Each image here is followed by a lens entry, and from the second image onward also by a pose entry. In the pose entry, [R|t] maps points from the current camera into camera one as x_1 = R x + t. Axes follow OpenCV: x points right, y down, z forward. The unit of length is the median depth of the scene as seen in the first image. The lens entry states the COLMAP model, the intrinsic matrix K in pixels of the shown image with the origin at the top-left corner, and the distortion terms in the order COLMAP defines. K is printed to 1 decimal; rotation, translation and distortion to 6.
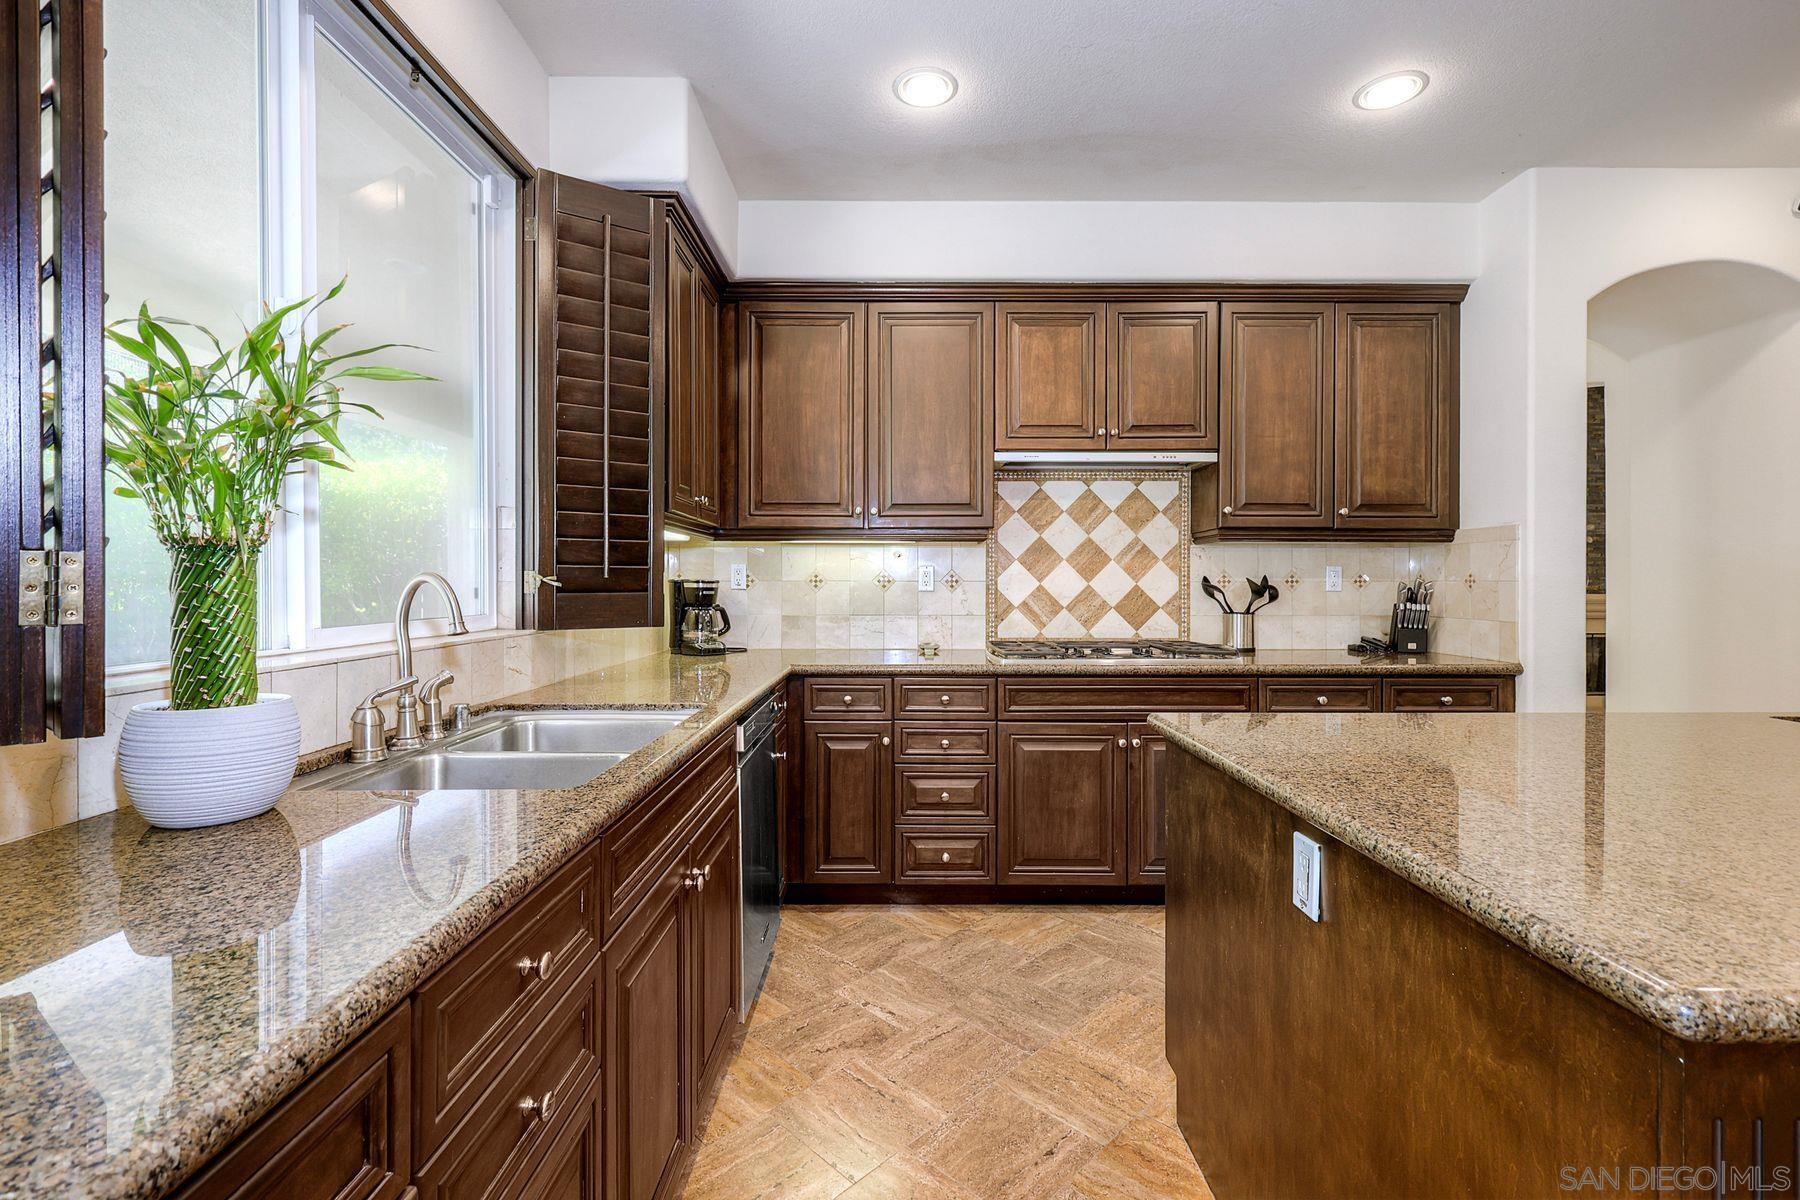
lens RADIAL K [[792.9, 0, 902.7], [0, 792.9, 585.9], [0, 0, 1]] dist [0.004245, -0.000301]
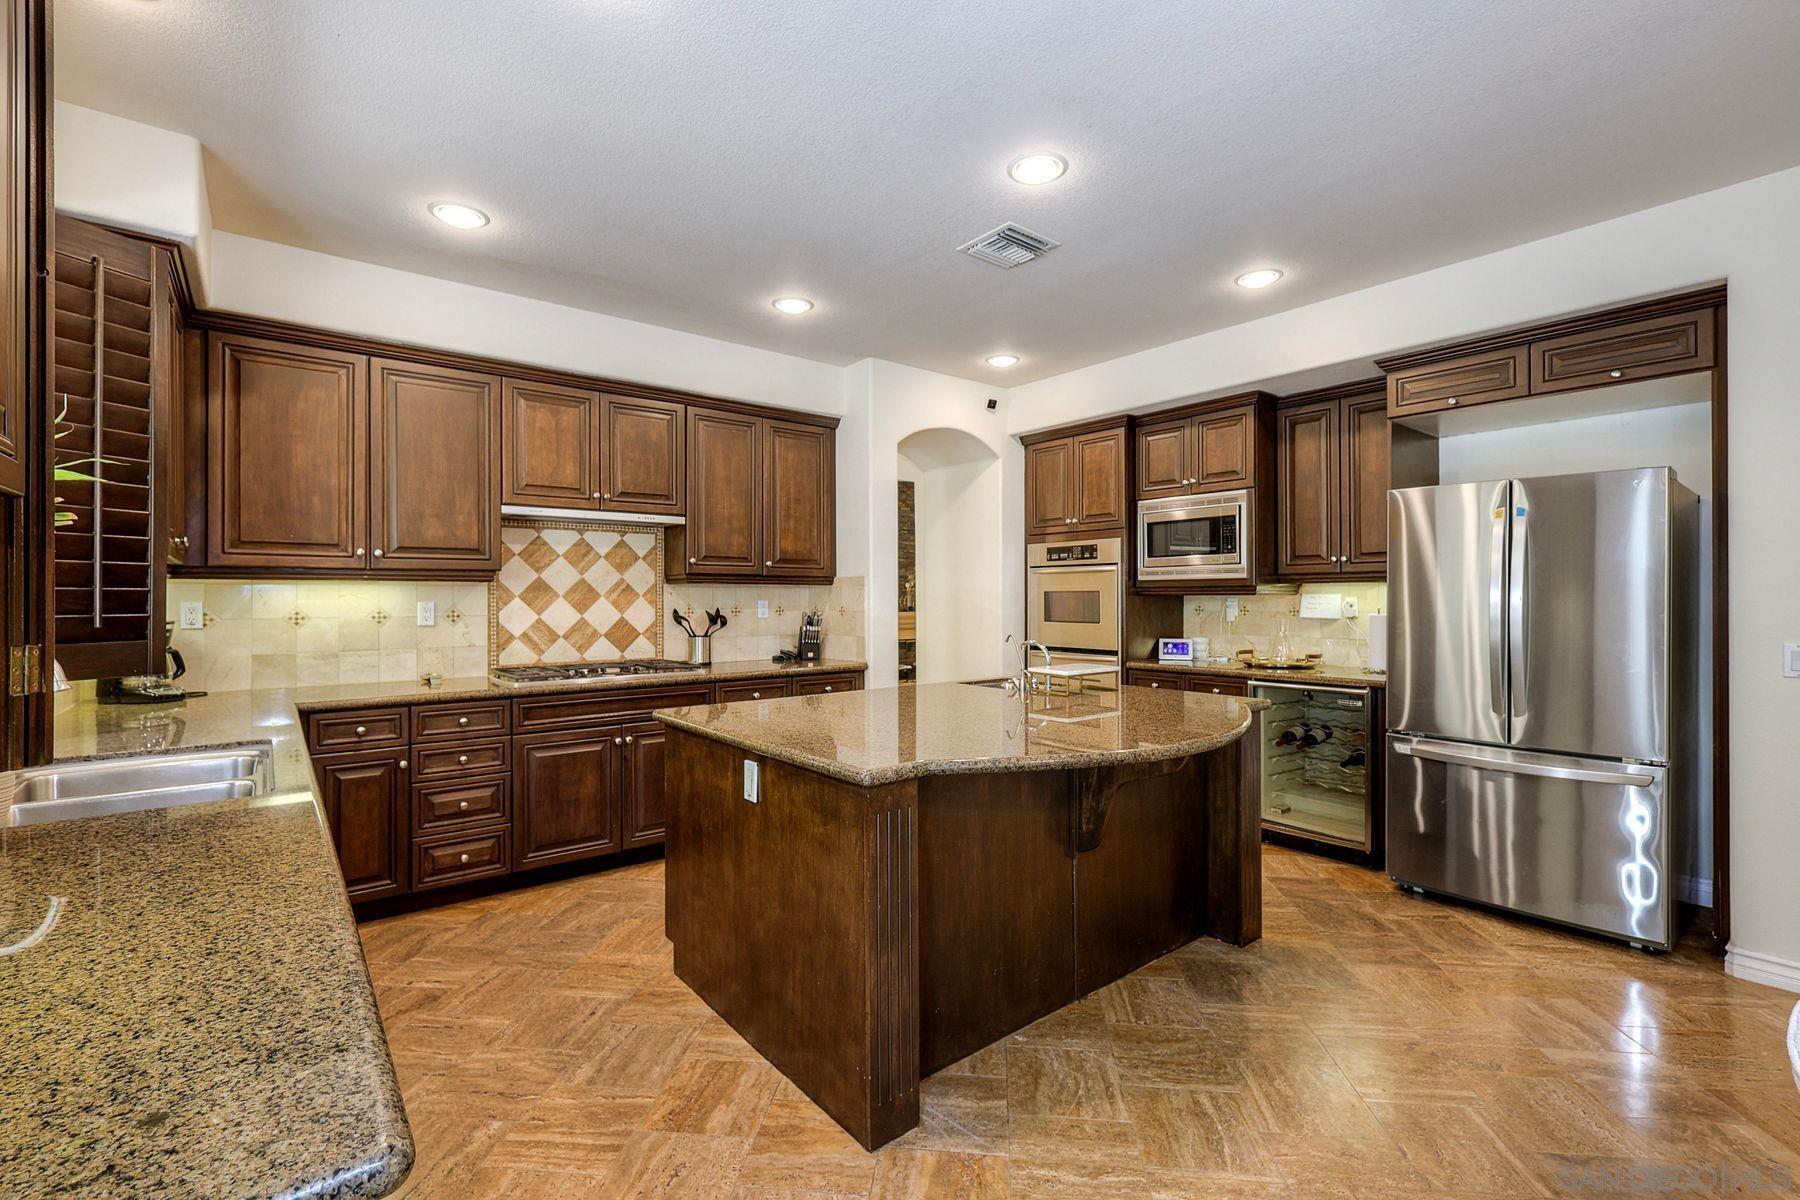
lens RADIAL K [[792.9, 0, 904.6], [0, 792.9, 595.3], [0, 0, 1]] dist [0.004245, -0.000301]
pose [[0.781792, -0.001769, 0.623537, -0.148647], [0.007067, 0.999957, -0.006024, -0.026044], [-0.623499, 0.009116, 0.781771, -0.275949]]
